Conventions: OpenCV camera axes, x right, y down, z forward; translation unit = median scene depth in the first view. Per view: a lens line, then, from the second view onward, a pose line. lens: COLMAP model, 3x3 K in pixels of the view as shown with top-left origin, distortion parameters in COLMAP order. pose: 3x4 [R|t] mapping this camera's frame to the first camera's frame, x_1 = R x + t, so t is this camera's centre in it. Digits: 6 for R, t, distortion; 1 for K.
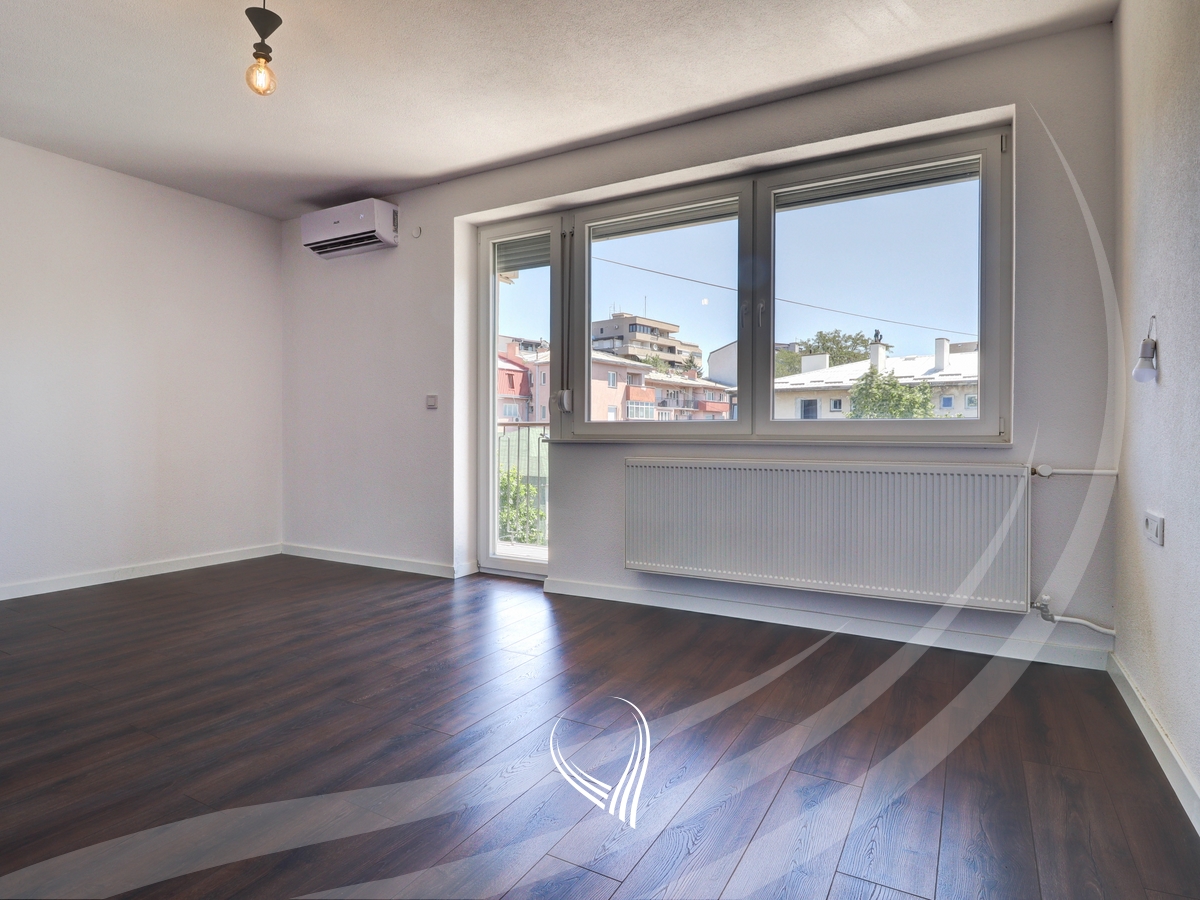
lens RADIAL K [[686.6, 0, 625.6], [0, 686.6, 431.1], [0, 0, 1]] dist [0.001067, -0.015984]
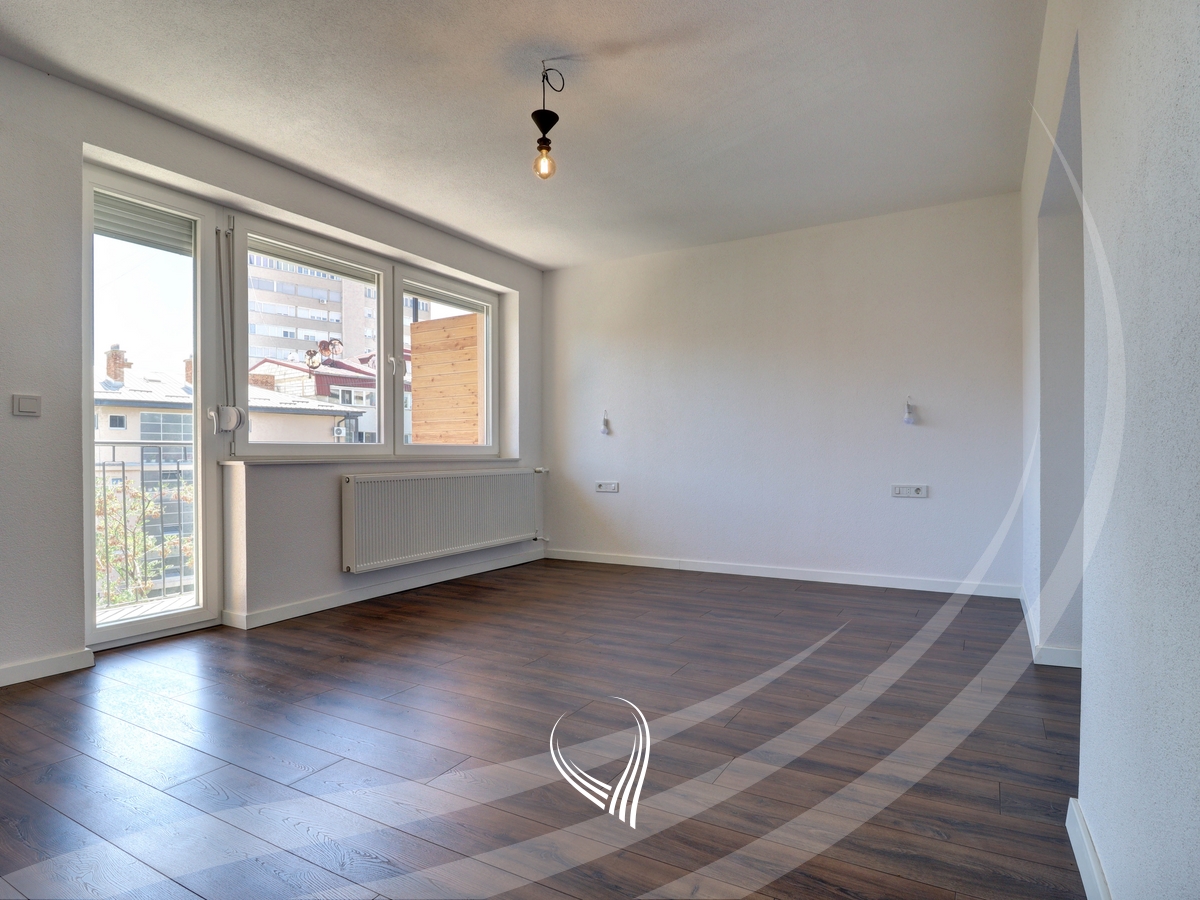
lens RADIAL K [[686.6, 0, 625.6], [0, 686.6, 431.1], [0, 0, 1]] dist [0.001067, -0.015984]
pose [[-0.035783, 0.029621, 0.998921, -1.187204], [0.002124, 0.999561, -0.029564, 0.000065], [-0.999357, 0.001064, -0.035830, 0.605526]]
